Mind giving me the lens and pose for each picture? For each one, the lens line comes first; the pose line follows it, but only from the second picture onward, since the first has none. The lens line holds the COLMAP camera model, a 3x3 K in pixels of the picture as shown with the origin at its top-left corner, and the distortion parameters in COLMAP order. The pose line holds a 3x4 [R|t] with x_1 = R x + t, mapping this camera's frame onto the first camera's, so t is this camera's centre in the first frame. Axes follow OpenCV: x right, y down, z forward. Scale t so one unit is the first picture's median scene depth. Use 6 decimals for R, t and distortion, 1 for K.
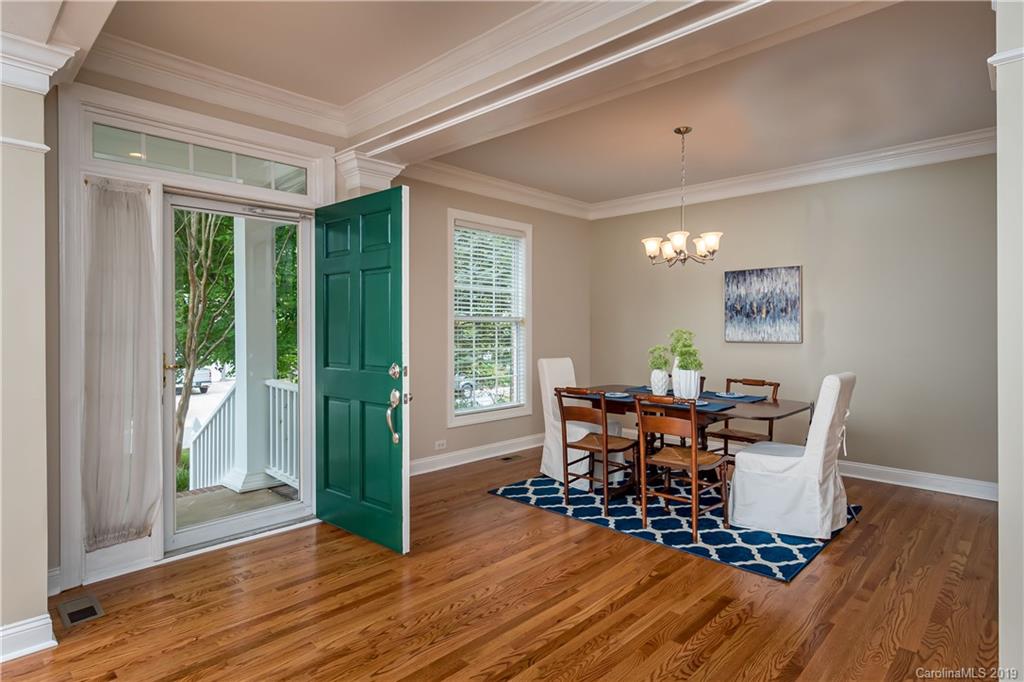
lens RADIAL K [[550.4, 0, 515.6], [0, 550.4, 334.7], [0, 0, 1]] dist [-0.004779, -0.000824]
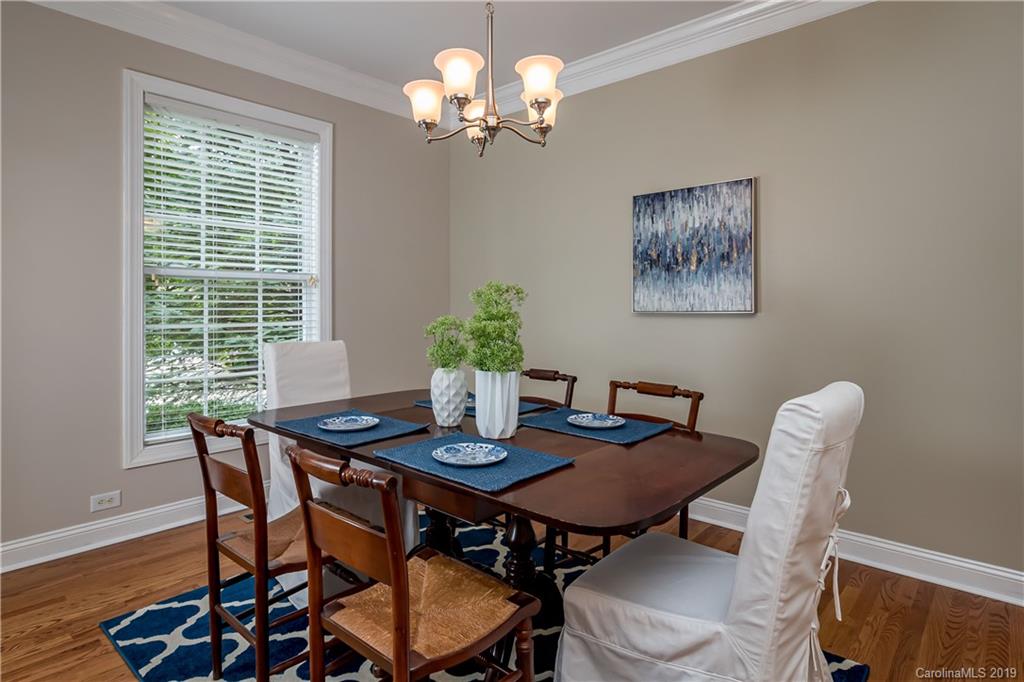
lens RADIAL K [[550.4, 0, 527.1], [0, 550.4, 314.4], [0, 0, 1]] dist [-0.004779, -0.000824]
pose [[0.998931, -0.000565, 0.046221, 0.251842], [0.000336, 0.999988, 0.004967, 0.012480], [-0.046223, -0.004947, 0.998919, 0.431326]]
